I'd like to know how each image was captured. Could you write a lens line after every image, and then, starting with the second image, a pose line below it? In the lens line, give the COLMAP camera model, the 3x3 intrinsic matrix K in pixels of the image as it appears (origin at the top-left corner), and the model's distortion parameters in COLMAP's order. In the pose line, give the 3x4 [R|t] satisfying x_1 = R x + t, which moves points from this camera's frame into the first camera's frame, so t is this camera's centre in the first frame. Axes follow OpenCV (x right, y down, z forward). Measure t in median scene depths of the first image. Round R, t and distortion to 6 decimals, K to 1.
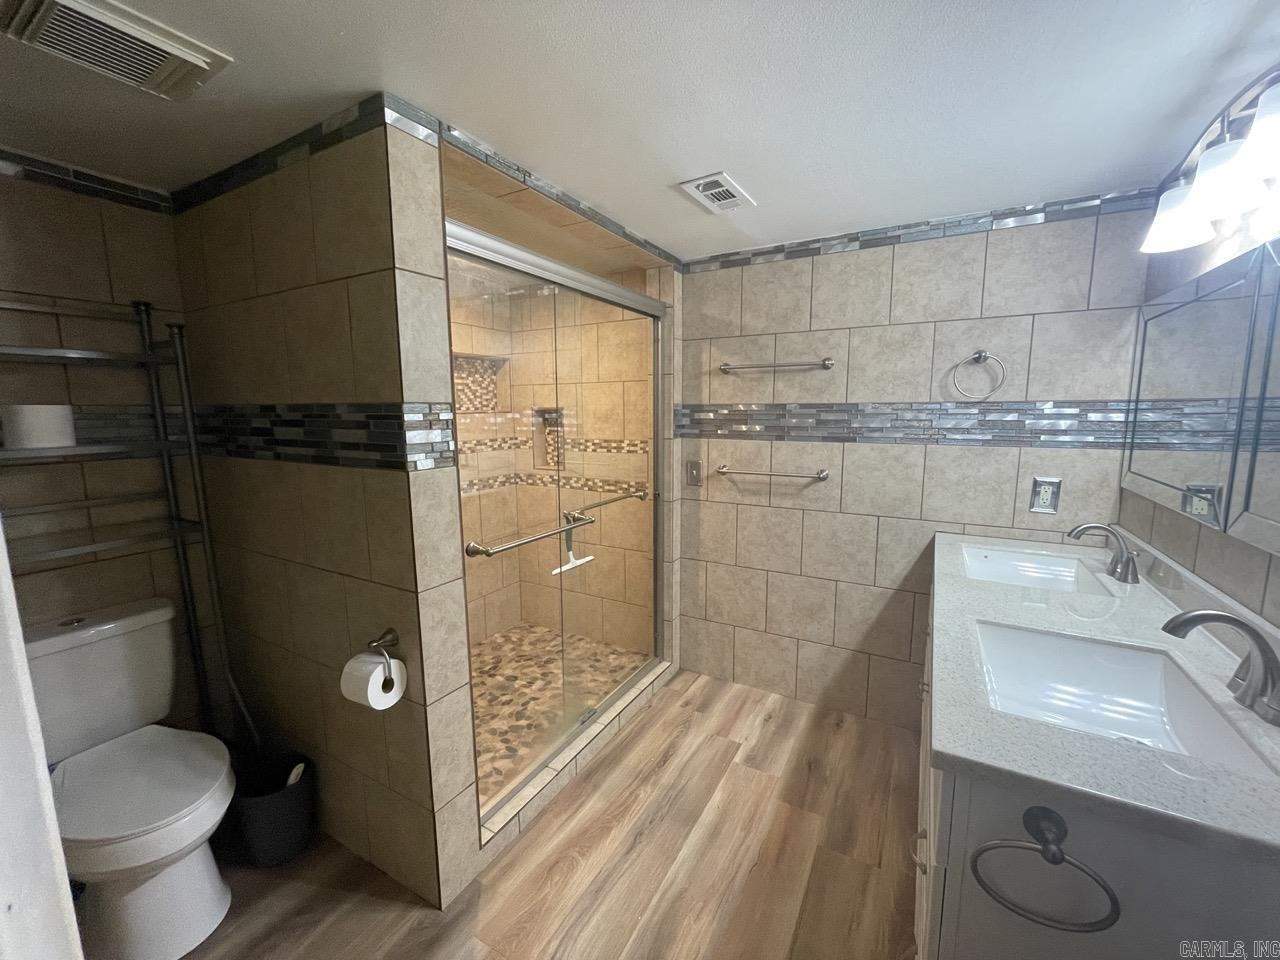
lens RADIAL K [[517.3, 0, 640.6], [0, 517.3, 477.8], [0, 0, 1]] dist [-0.002389, -0.000917]
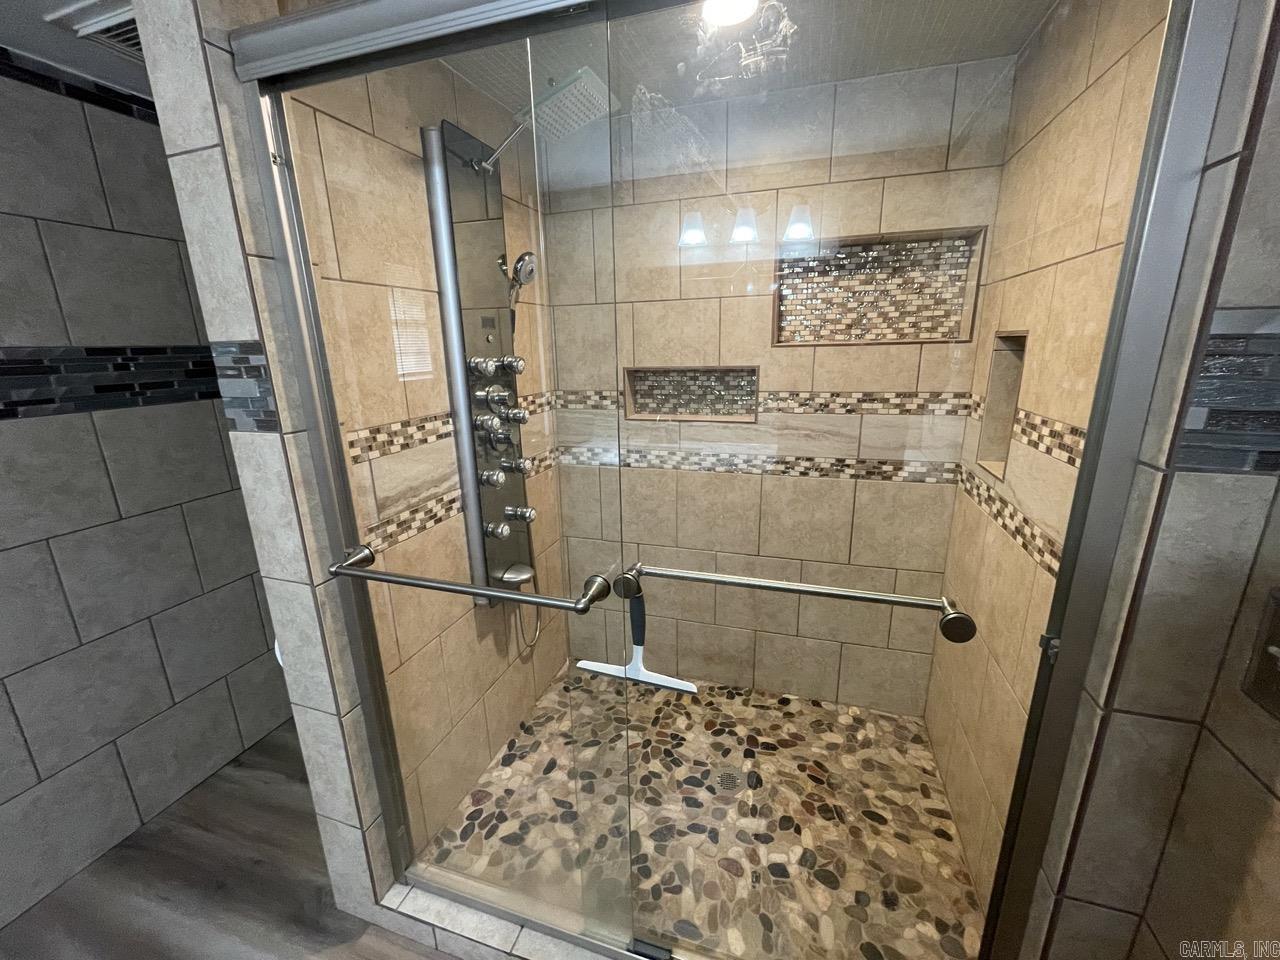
lens RADIAL K [[517.3, 0, 637.8], [0, 517.3, 479.2], [0, 0, 1]] dist [-0.002389, -0.000917]
pose [[0.206462, 0.250712, -0.945789, 0.250889], [-0.110318, 0.966416, 0.232098, -0.106911], [0.972216, 0.056418, 0.227186, 0.790016]]
